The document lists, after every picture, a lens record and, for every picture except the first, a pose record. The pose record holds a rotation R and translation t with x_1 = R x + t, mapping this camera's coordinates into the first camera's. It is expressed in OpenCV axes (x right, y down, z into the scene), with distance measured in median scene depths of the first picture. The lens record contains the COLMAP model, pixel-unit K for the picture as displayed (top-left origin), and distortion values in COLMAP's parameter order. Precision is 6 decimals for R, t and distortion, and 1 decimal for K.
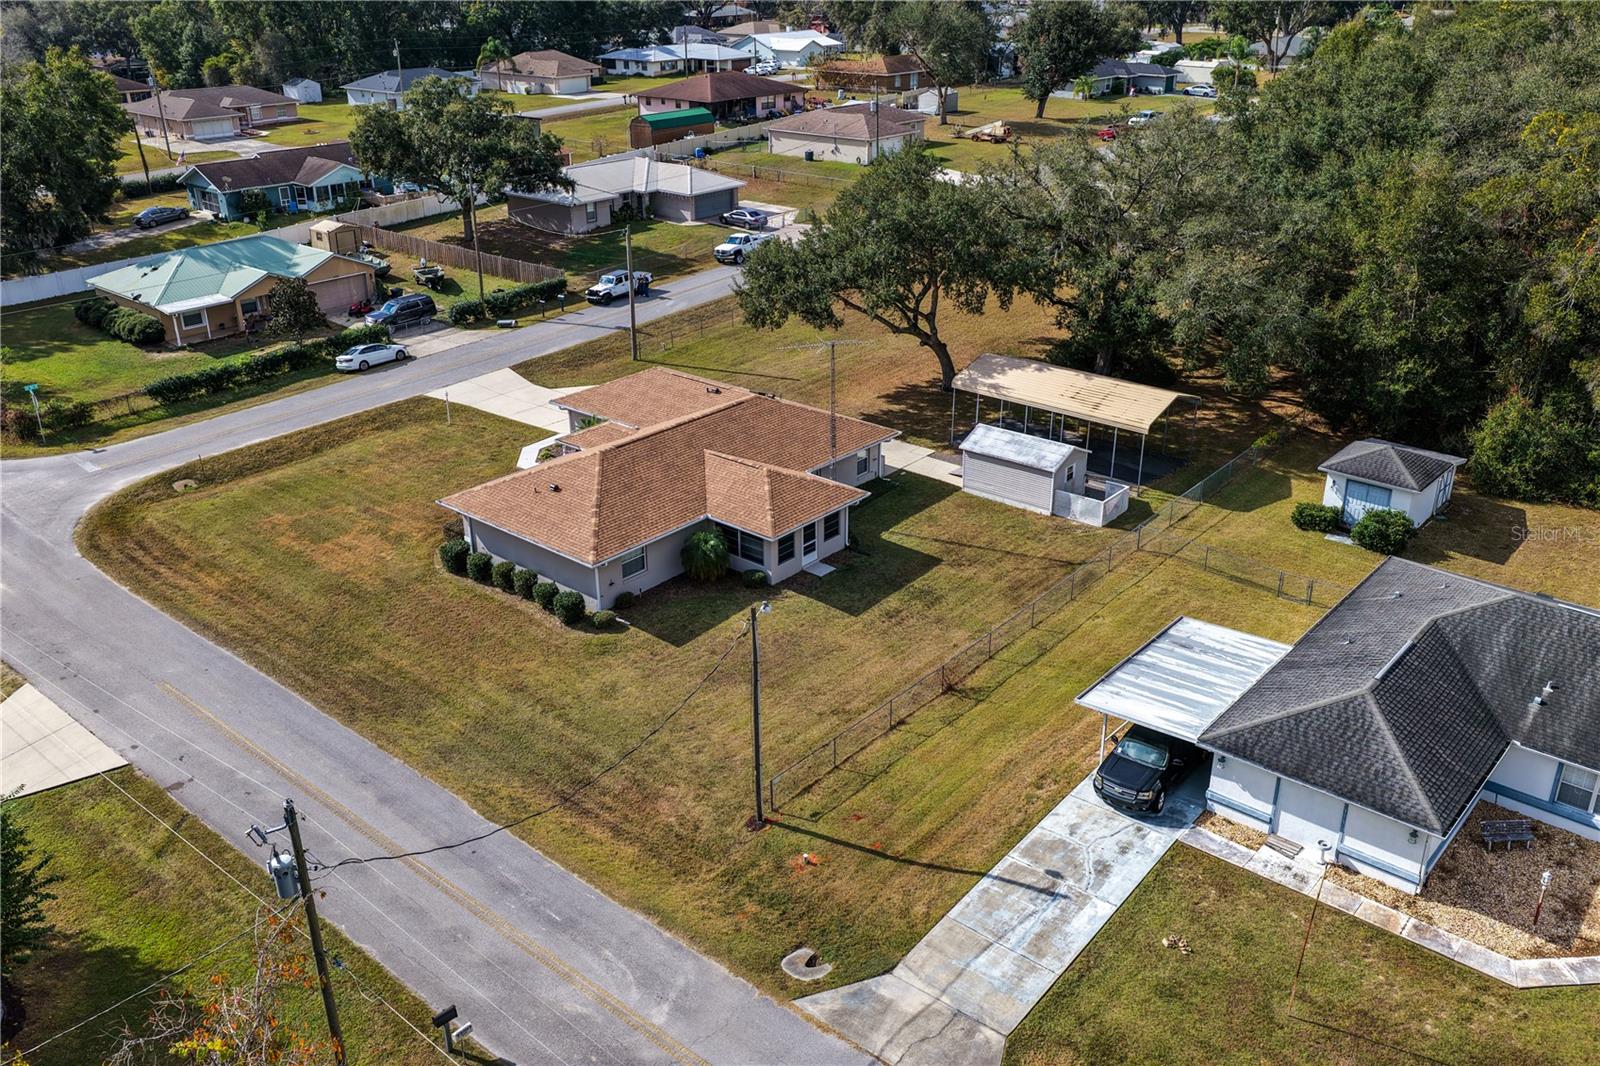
lens RADIAL K [[1328.5, 0, 805.3], [0, 1328.5, 533.8], [0, 0, 1]] dist [-0.004807, 0.020634]
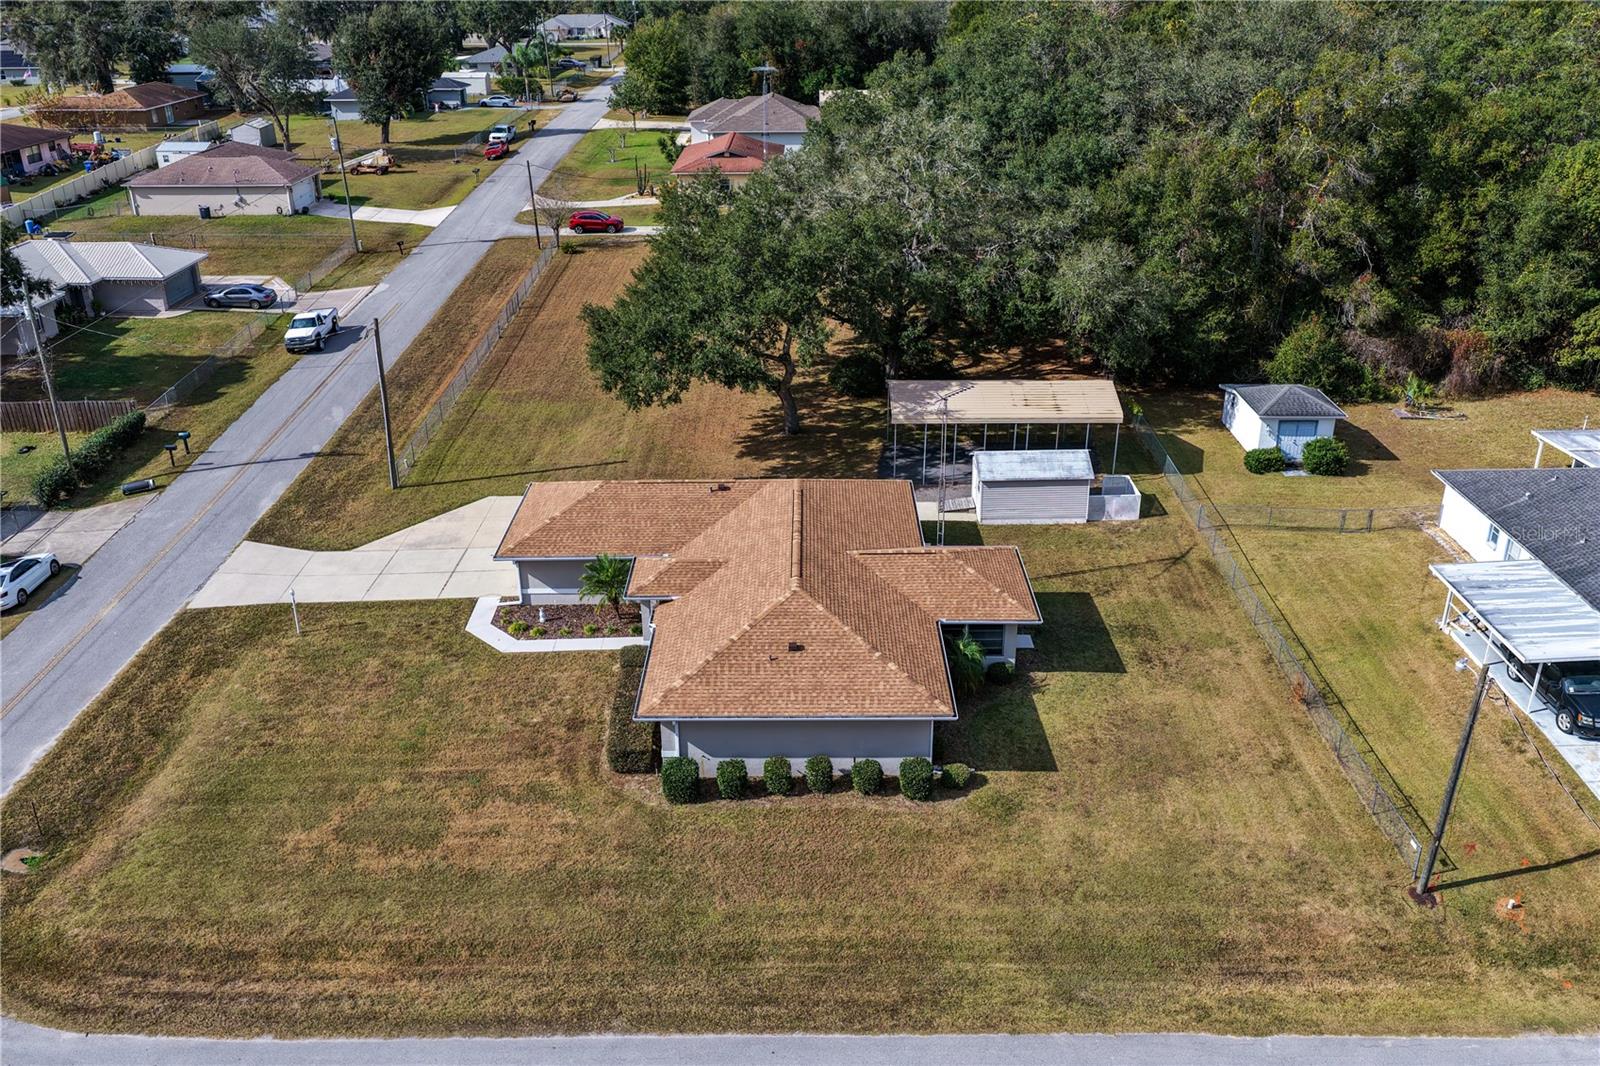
lens RADIAL K [[1328.5, 0, 805.3], [0, 1328.5, 533.8], [0, 0, 1]] dist [-0.004807, 0.020634]
pose [[0.760967, -0.265081, 0.592167, -0.523226], [0.268705, 0.959533, 0.084230, -0.135030], [-0.590531, 0.095022, 0.801401, 0.306125]]
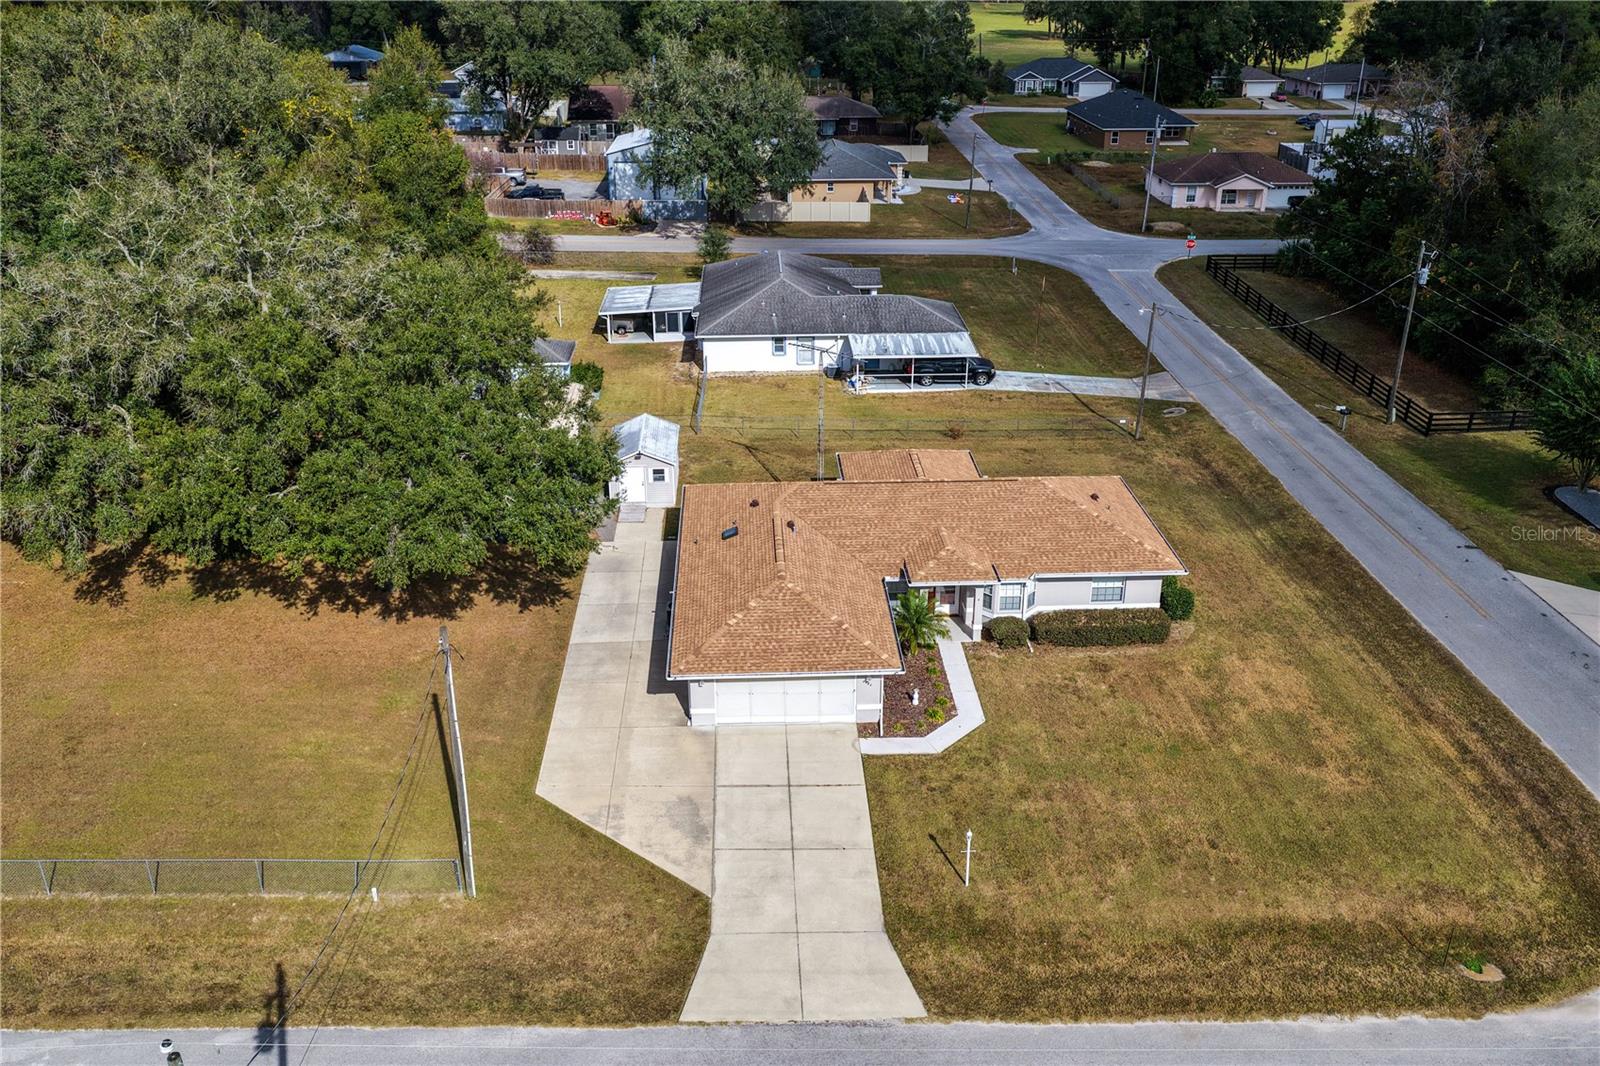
lens RADIAL K [[1328.5, 0, 805.3], [0, 1328.5, 533.8], [0, 0, 1]] dist [-0.004807, 0.020634]
pose [[-0.685281, -0.297871, 0.664578, -0.595592], [0.301717, 0.714419, 0.631326, -0.595929], [-0.662840, 0.633150, -0.399705, 1.305251]]
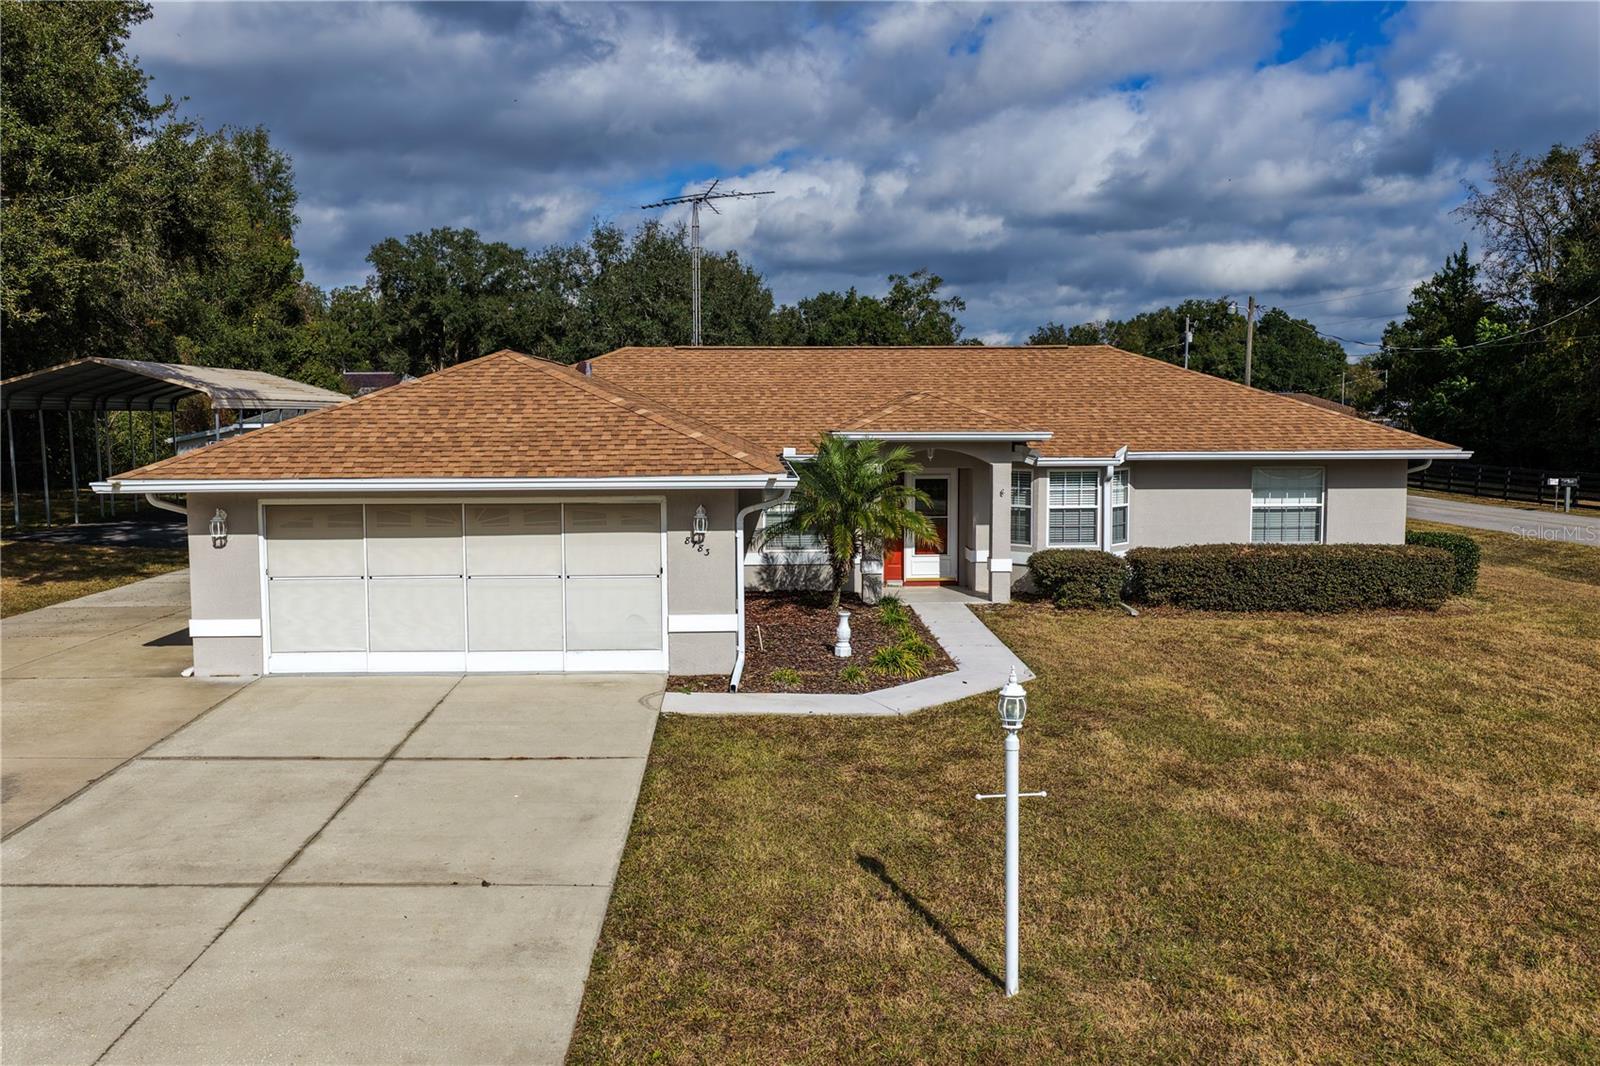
lens RADIAL K [[1328.5, 0, 805.3], [0, 1328.5, 533.8], [0, 0, 1]] dist [-0.004807, 0.020634]
pose [[-0.681013, -0.055017, 0.730202, -0.368600], [0.311471, 0.880708, 0.356845, -0.168610], [-0.662727, 0.470453, -0.582637, 1.182091]]
